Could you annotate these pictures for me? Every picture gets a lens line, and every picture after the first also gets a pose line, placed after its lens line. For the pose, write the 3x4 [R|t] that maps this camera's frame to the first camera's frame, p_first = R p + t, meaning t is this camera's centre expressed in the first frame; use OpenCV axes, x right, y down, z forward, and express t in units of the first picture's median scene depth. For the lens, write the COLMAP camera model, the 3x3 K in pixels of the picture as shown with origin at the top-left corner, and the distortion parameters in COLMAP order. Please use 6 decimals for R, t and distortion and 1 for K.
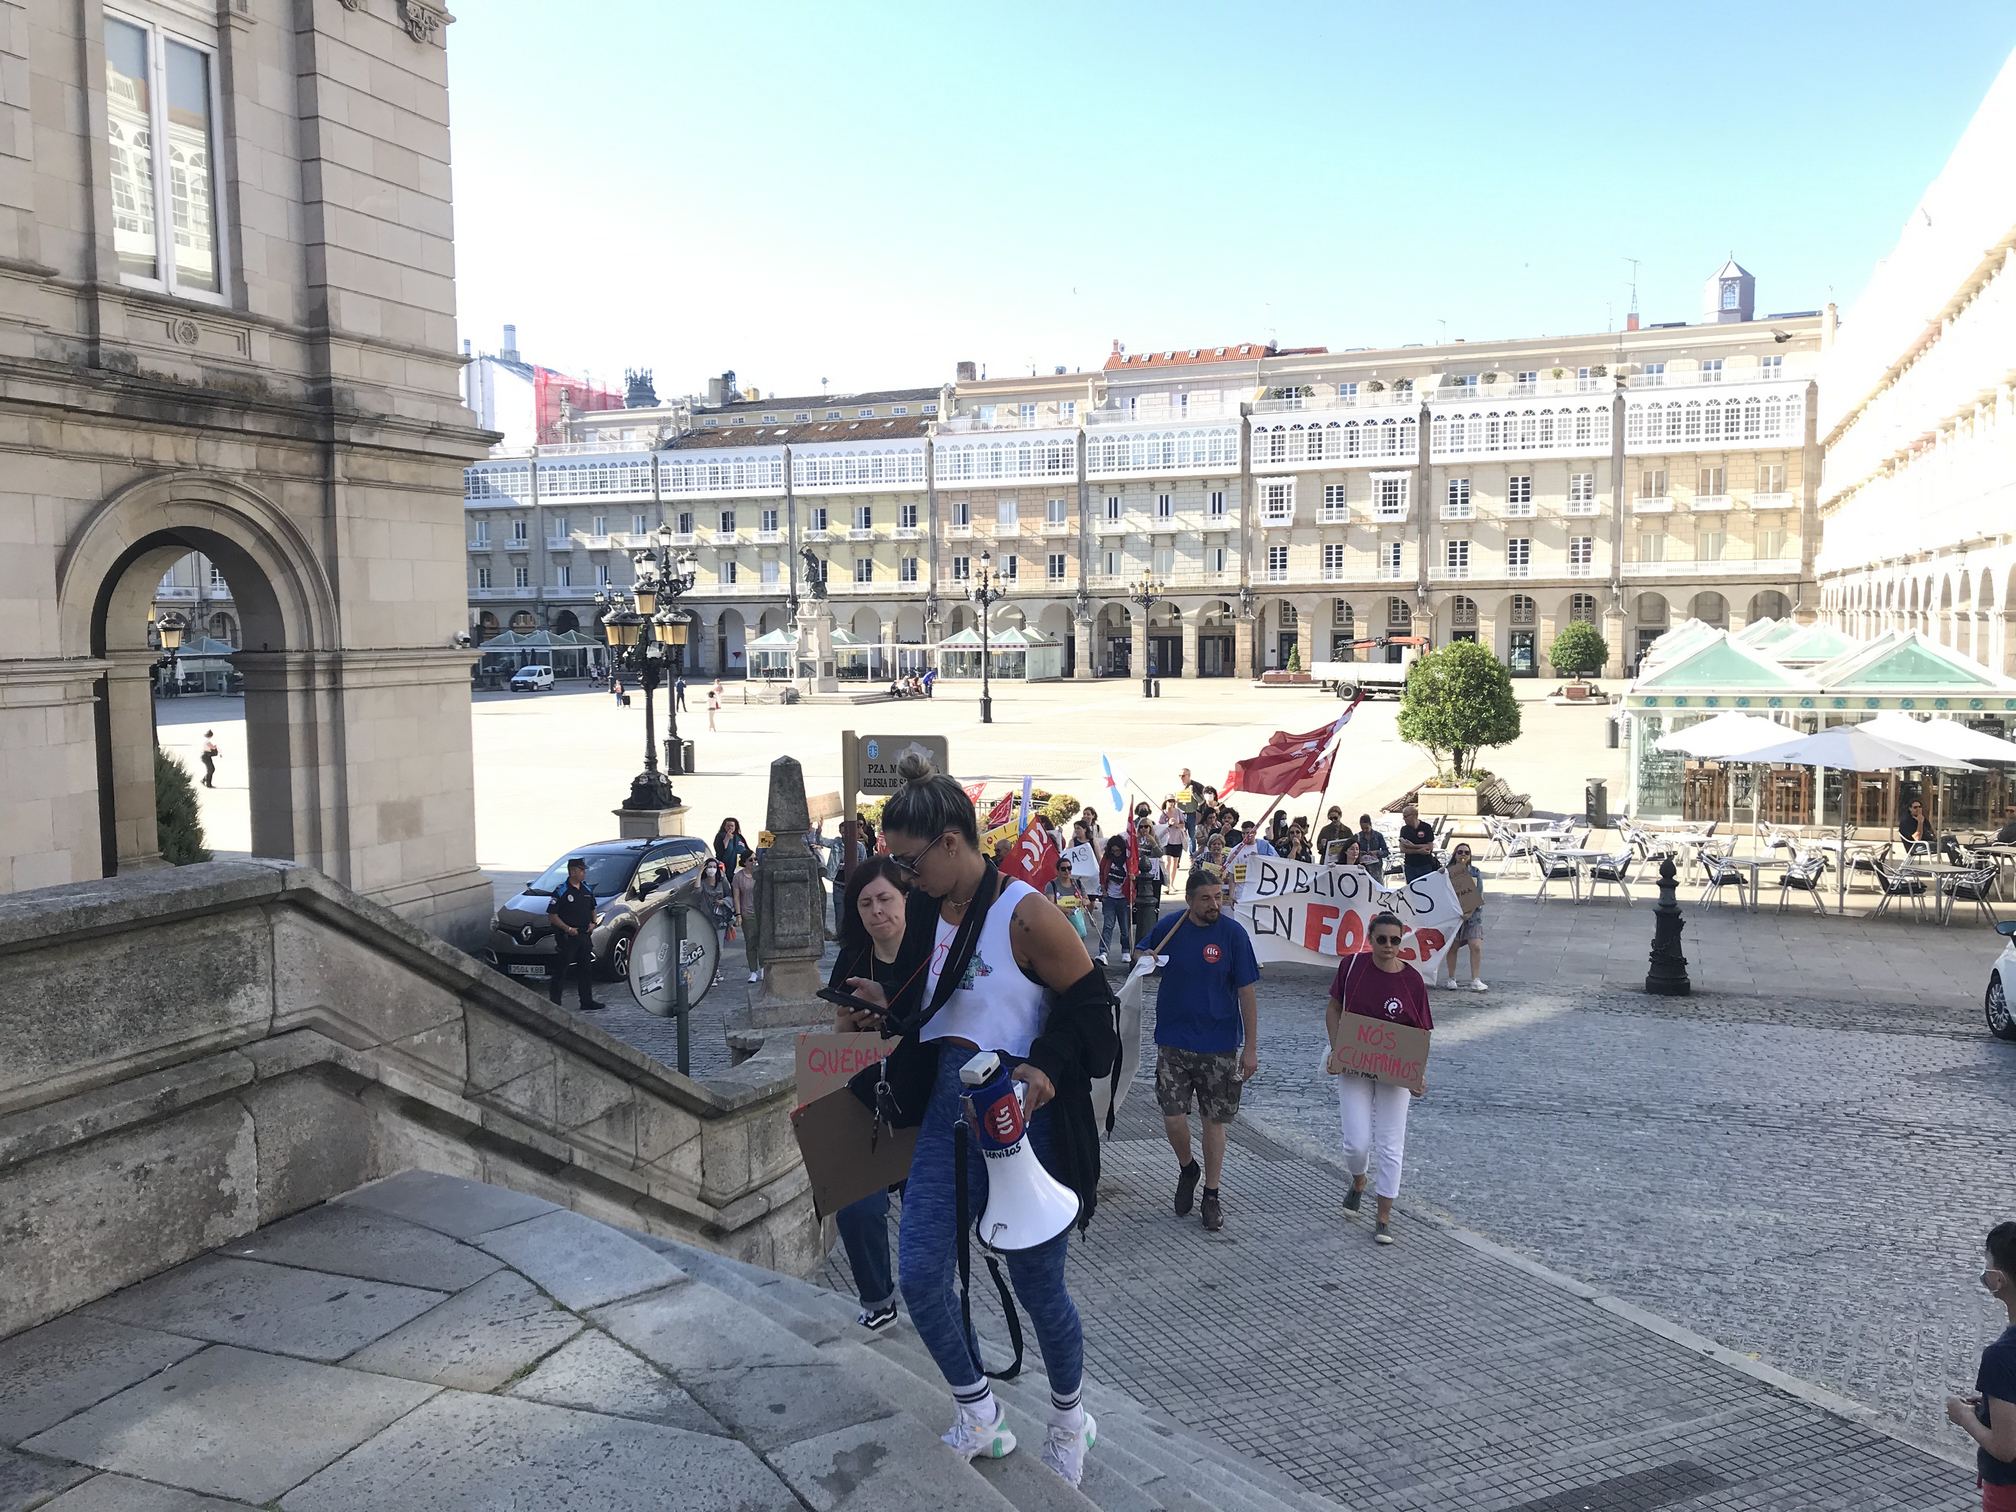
lens RADIAL K [[1648.0, 0, 1003.5], [0, 1648.0, 763.7], [0, 0, 1]] dist [-0.013166, 0.034494]
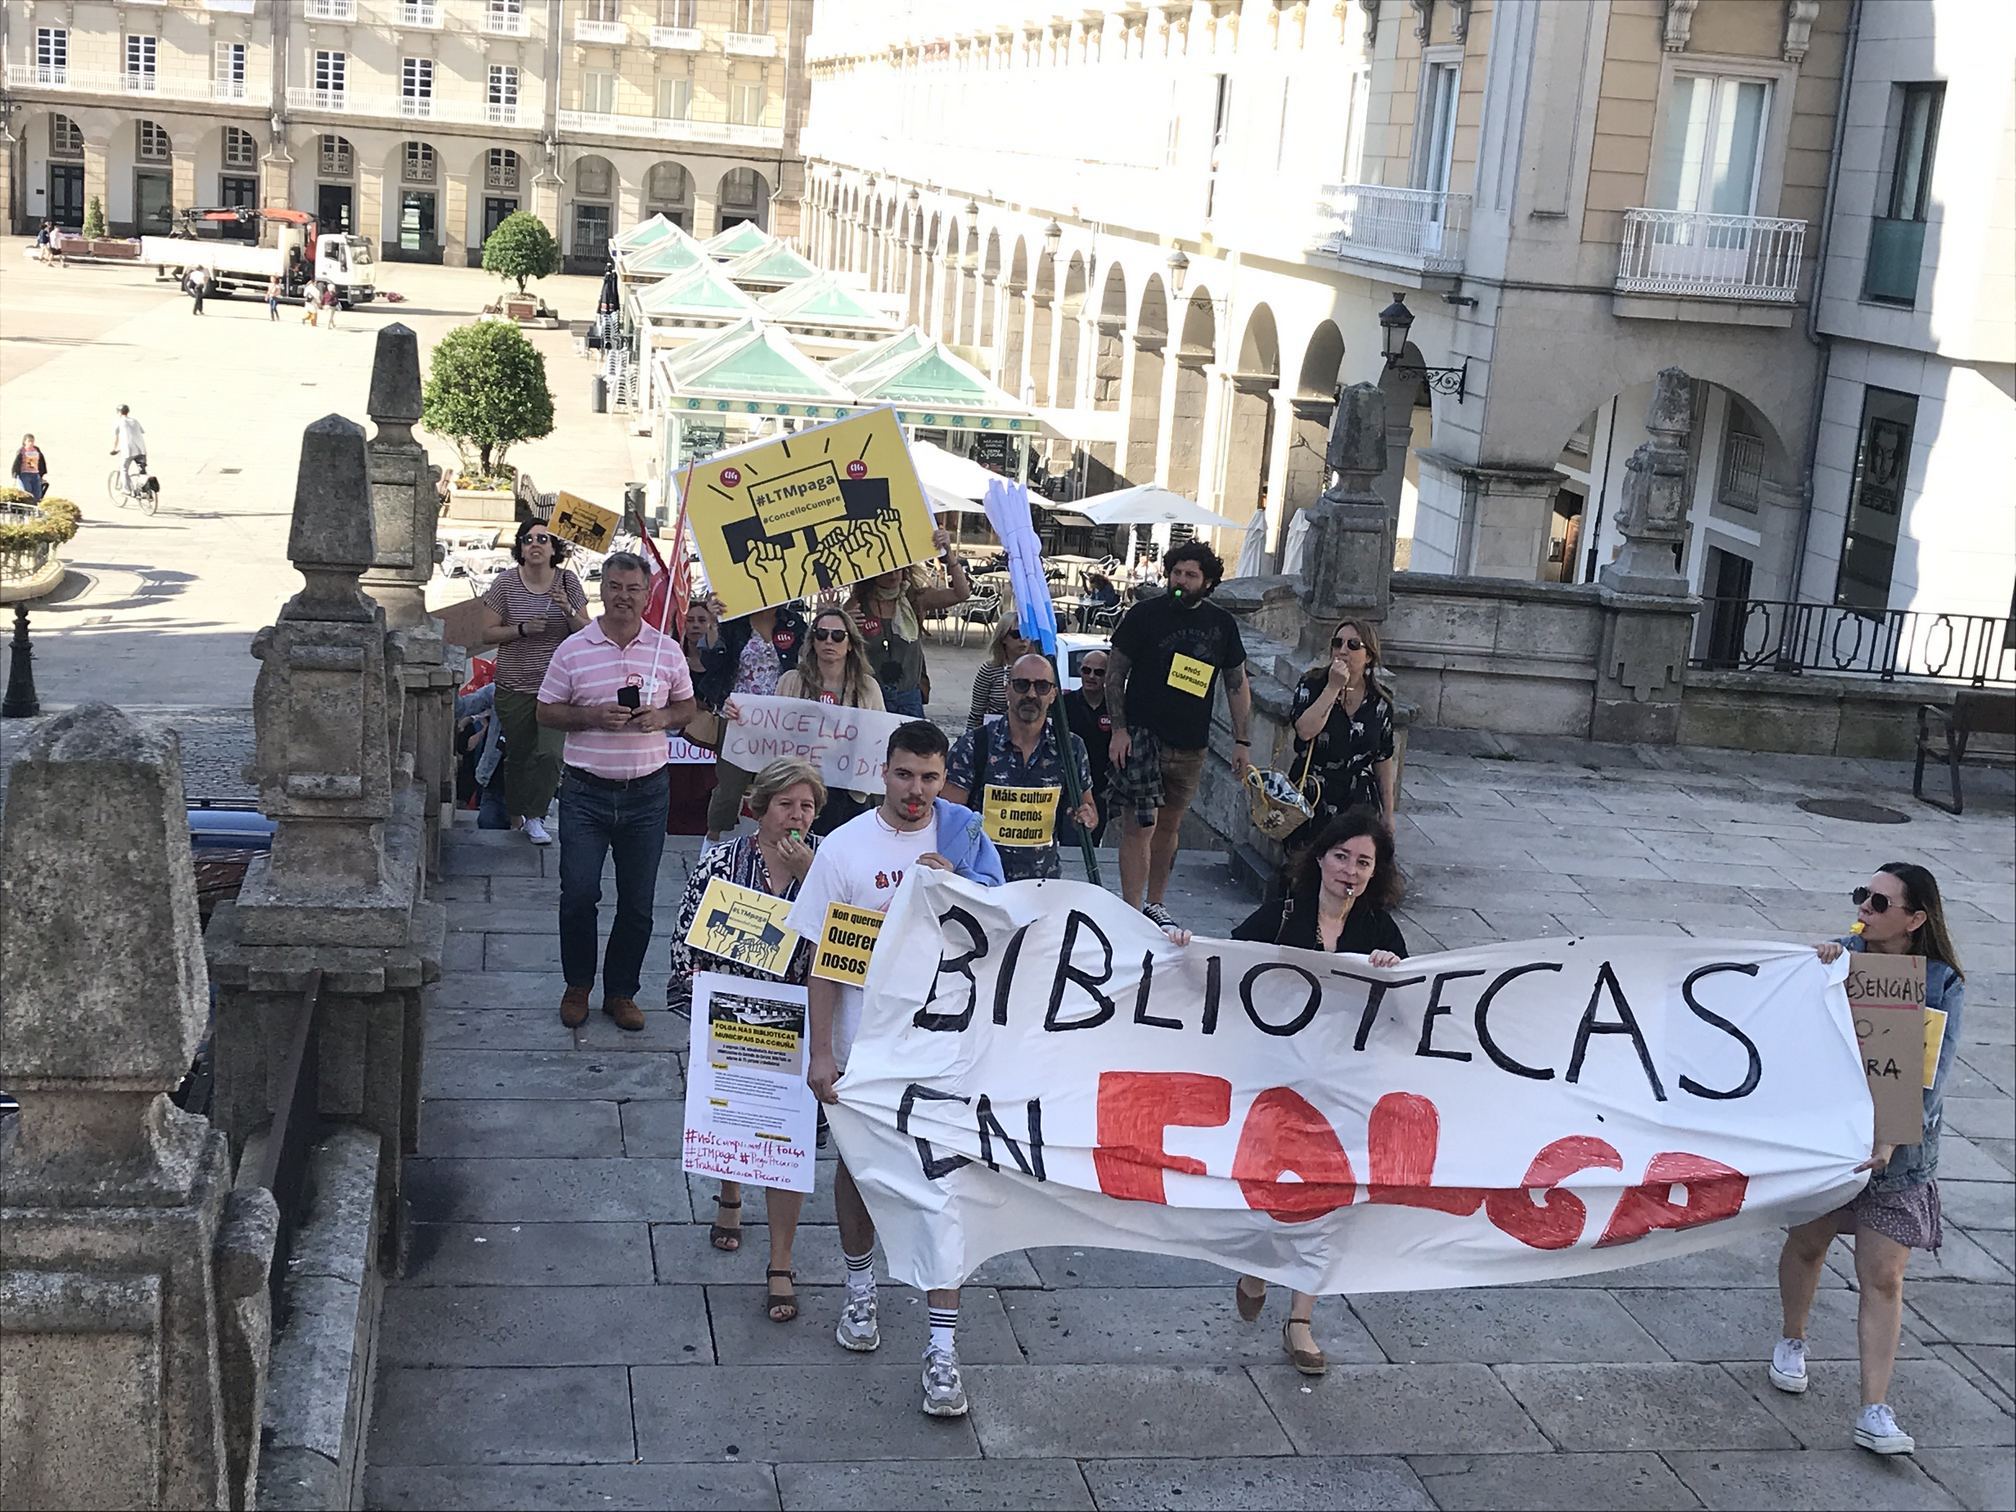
lens RADIAL K [[2701.0, 0, 1006.7], [0, 2701.0, 762.1], [0, 0, 1]] dist [0.137471, 0.000000]
pose [[0.851803, -0.038017, 0.522480, -0.091552], [-0.044669, 0.988460, 0.144748, -0.022274], [-0.521954, -0.146635, 0.840275, -0.145268]]
